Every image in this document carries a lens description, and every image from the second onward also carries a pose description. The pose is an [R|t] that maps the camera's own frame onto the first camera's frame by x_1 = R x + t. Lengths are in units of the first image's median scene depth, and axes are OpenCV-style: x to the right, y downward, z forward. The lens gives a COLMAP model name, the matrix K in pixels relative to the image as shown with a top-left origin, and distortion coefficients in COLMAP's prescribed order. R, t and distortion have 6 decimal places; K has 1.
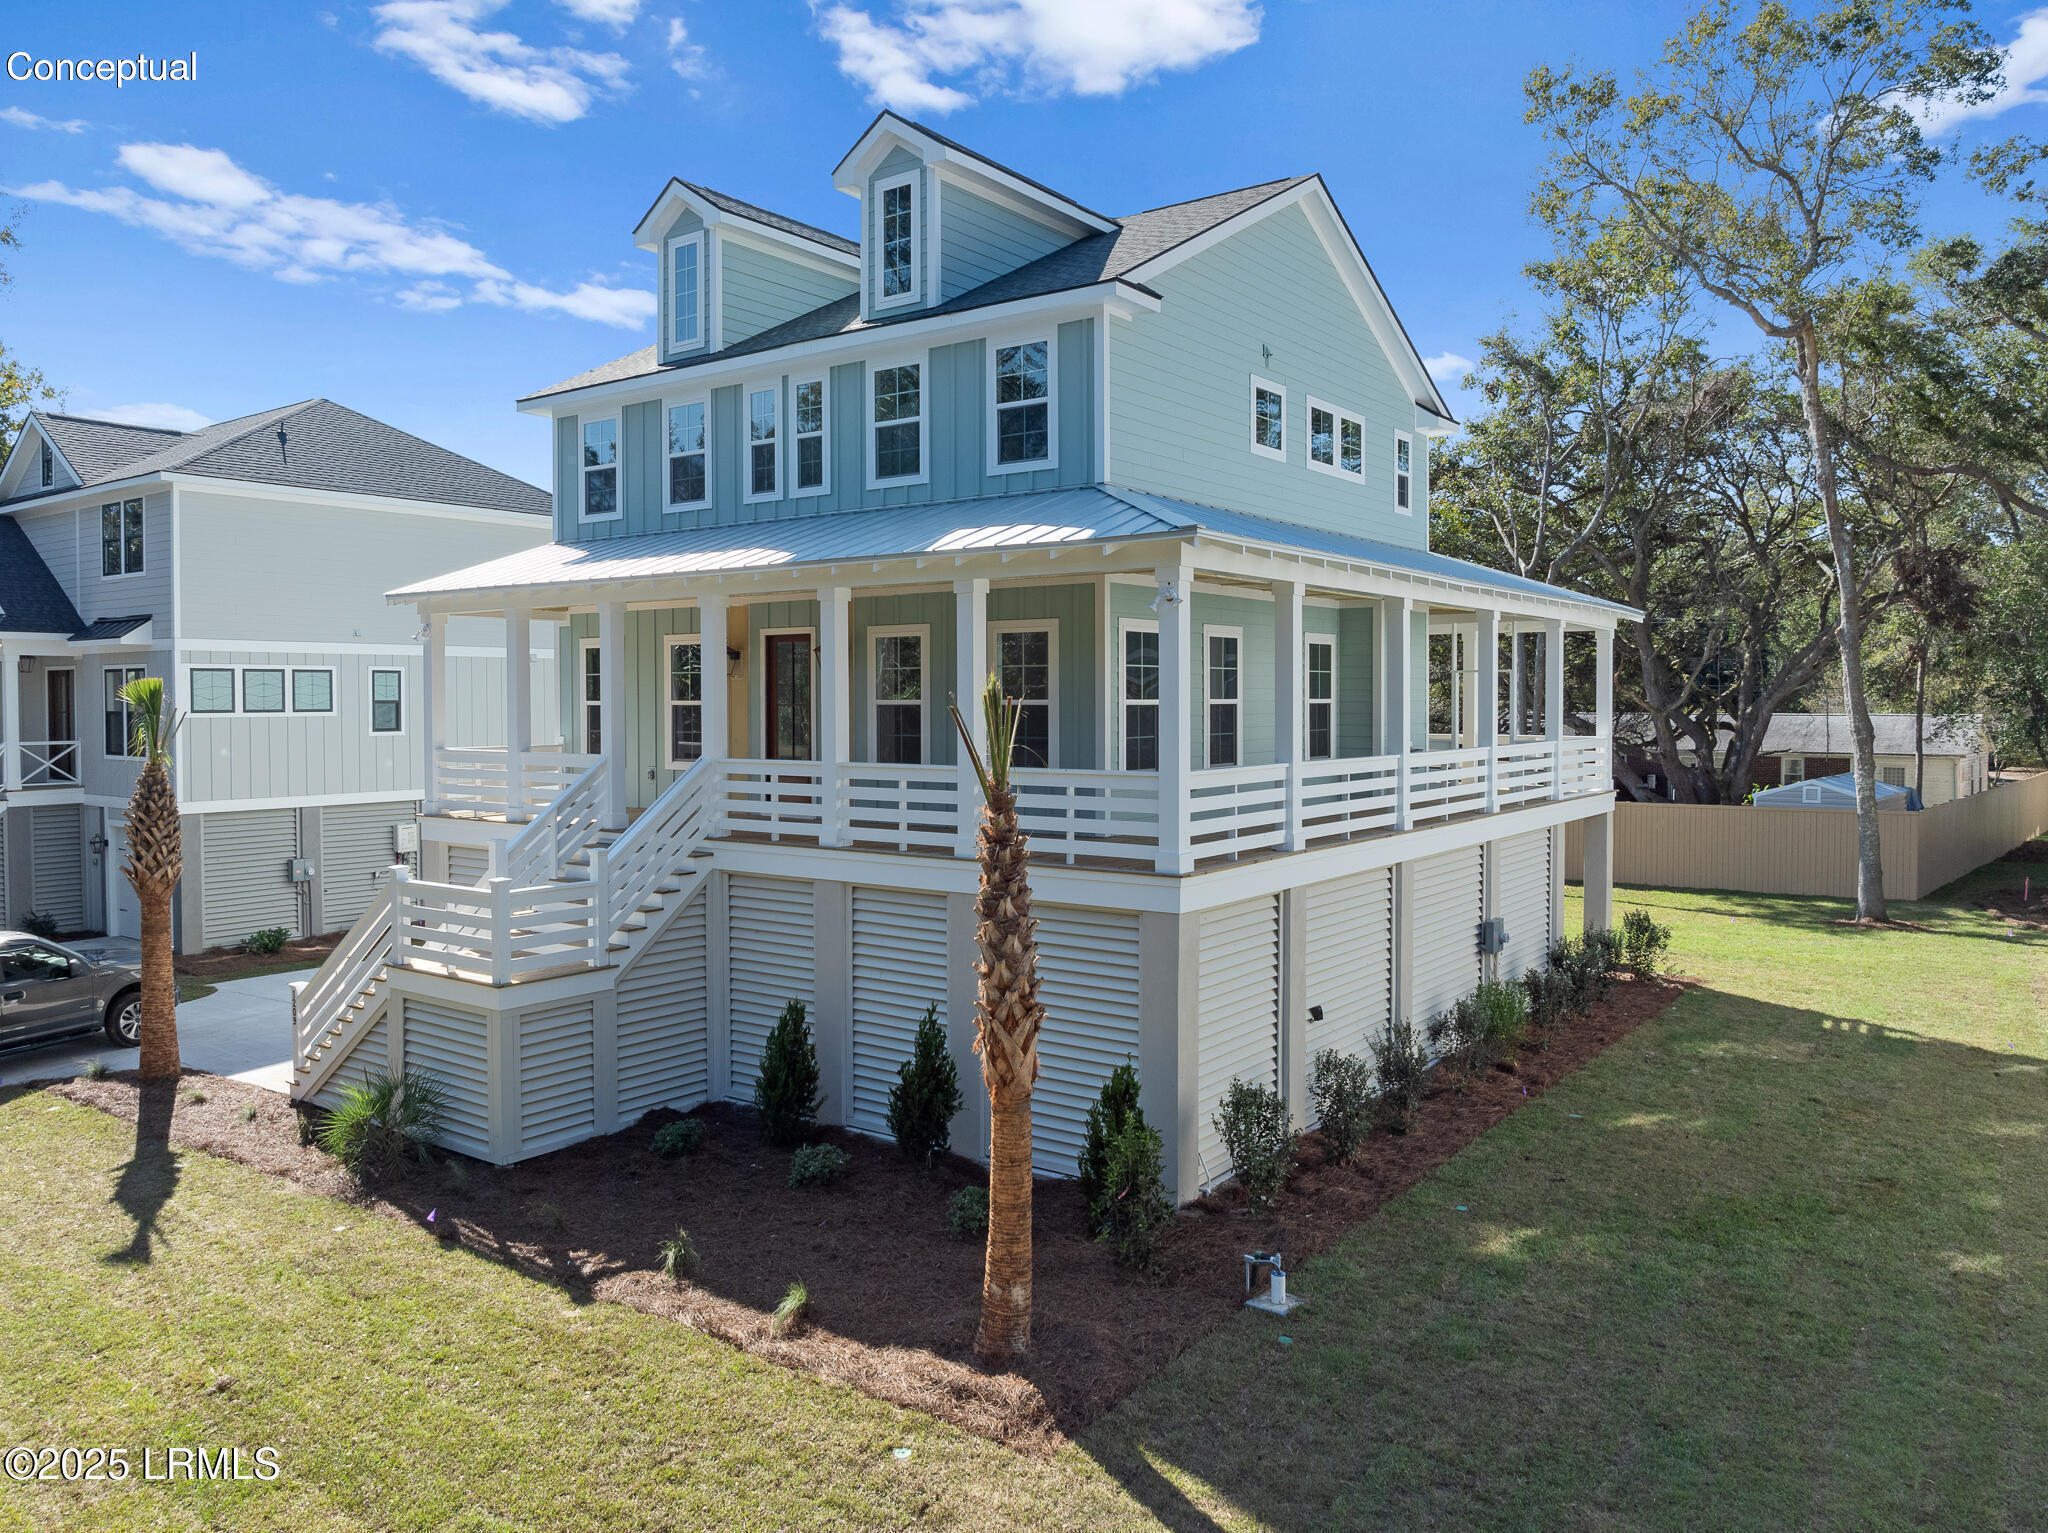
lens RADIAL K [[1440.6, 0, 1019.6], [0, 1440.6, 758.0], [0, 0, 1]] dist [0.029268, -0.004133]
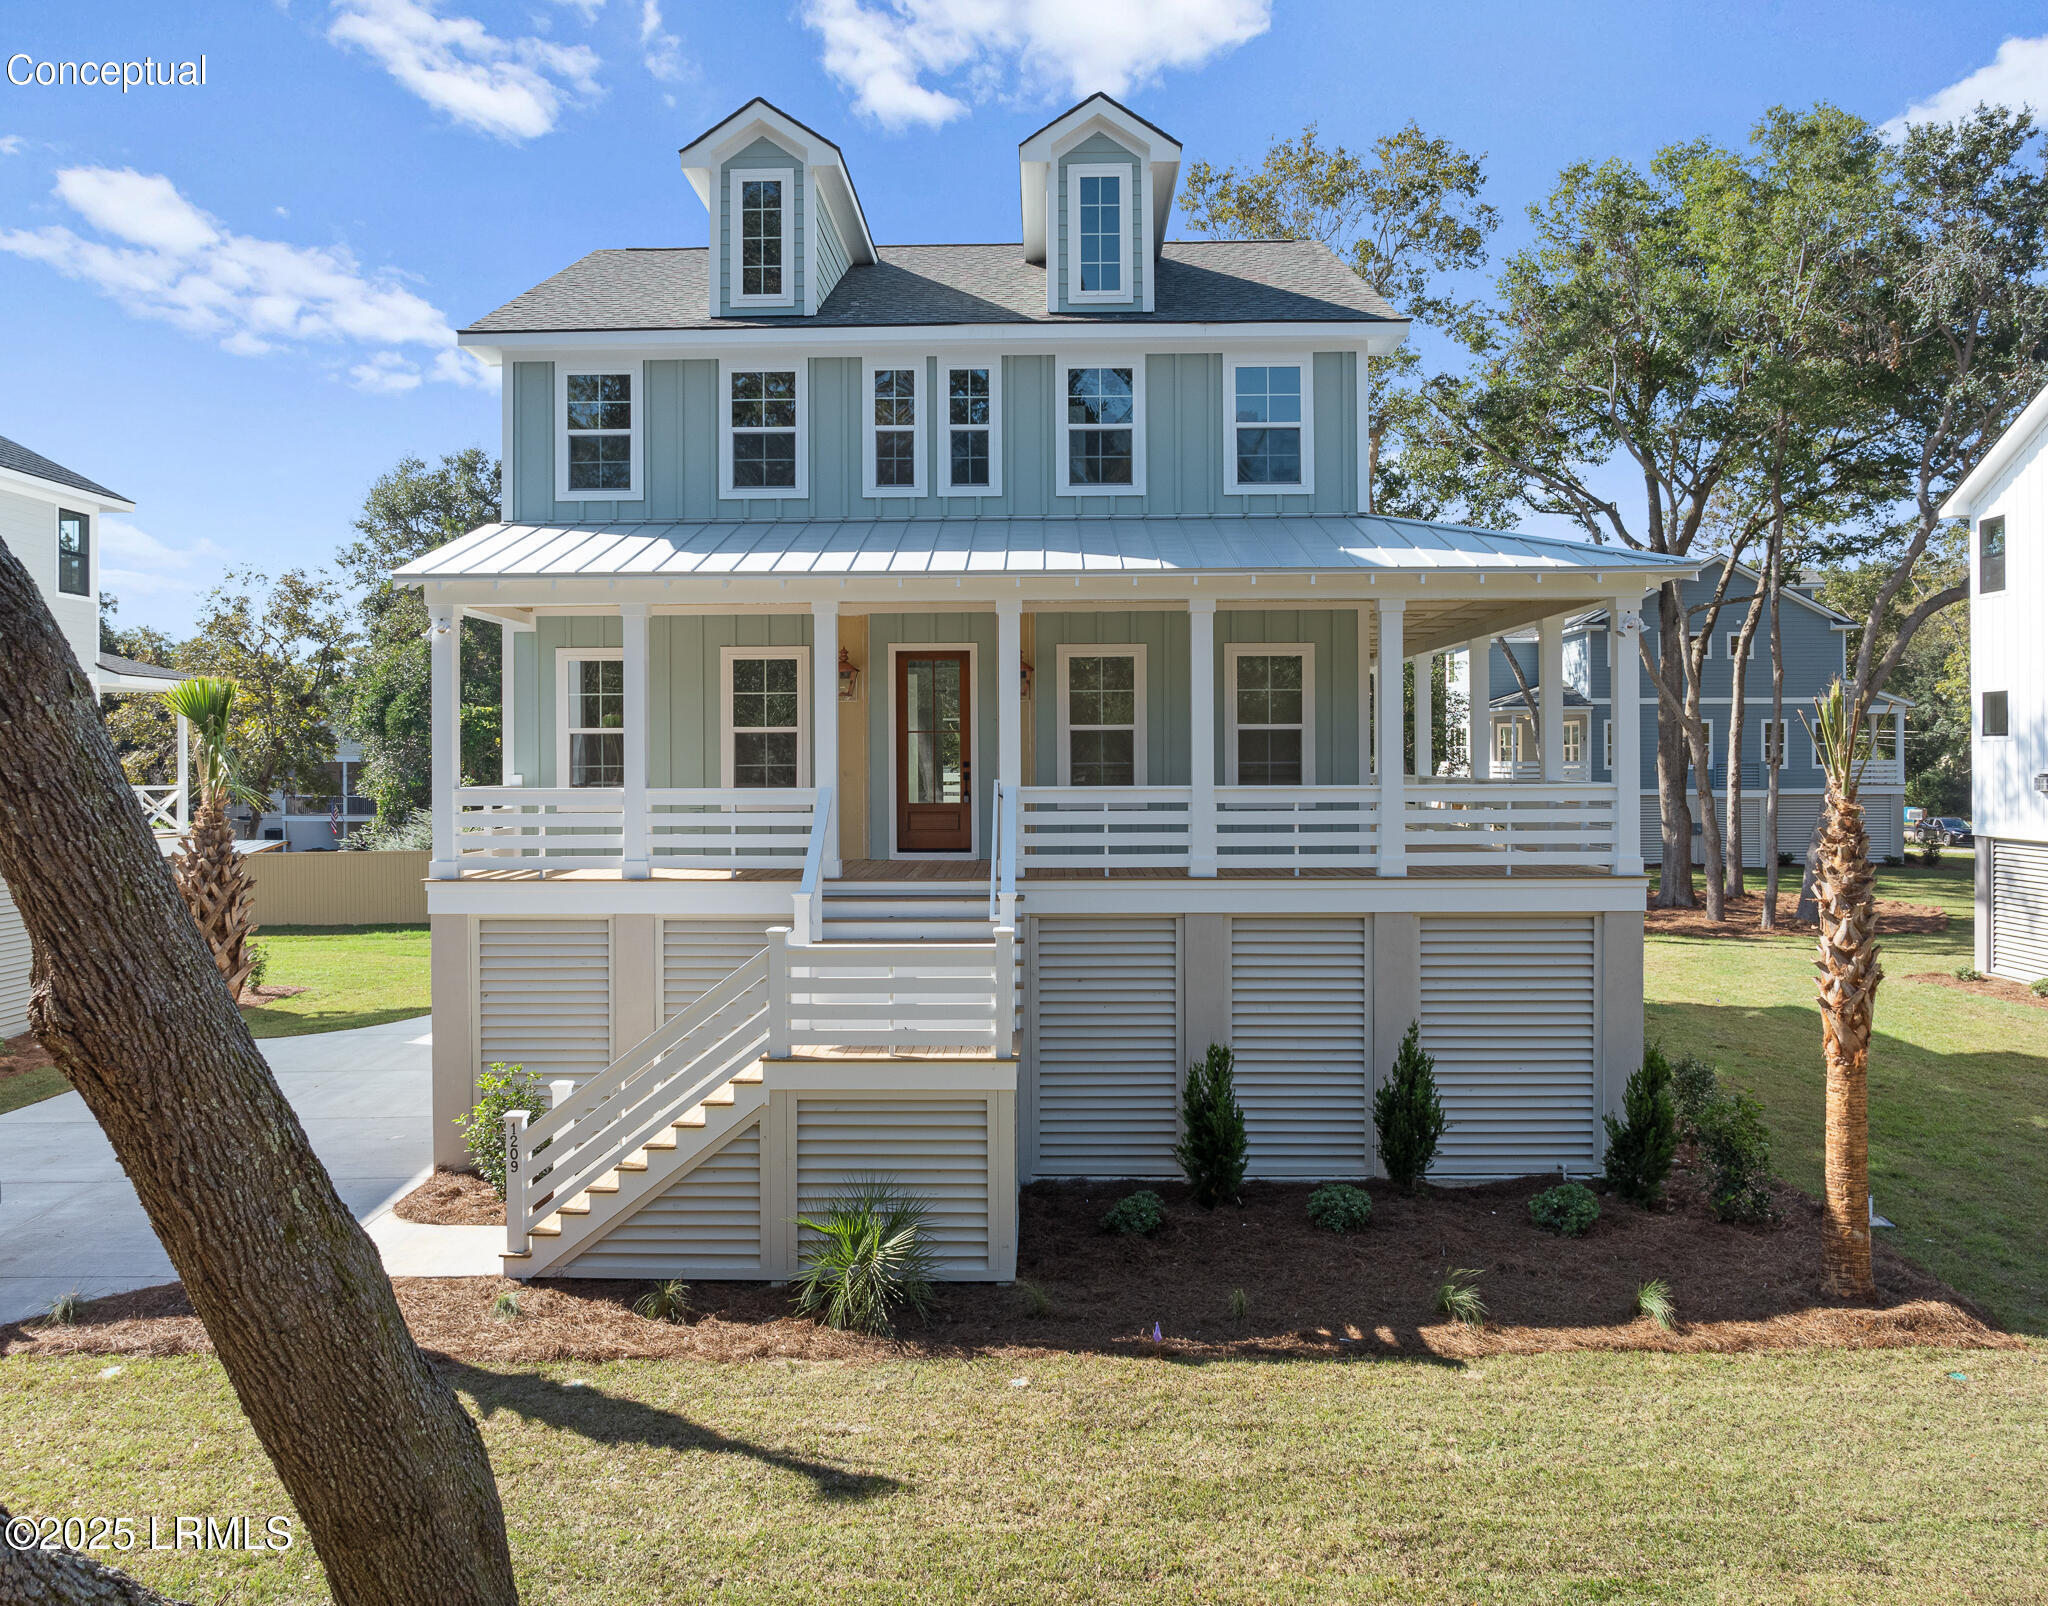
lens RADIAL K [[1379.2, 0, 1026.5], [0, 1379.2, 860.2], [0, 0, 1]] dist [-0.023827, 0.000930]
pose [[0.806314, -0.035790, 0.590404, -0.744864], [0.024156, 0.999327, 0.027588, 0.023545], [-0.590994, -0.007983, 0.806636, 0.350056]]
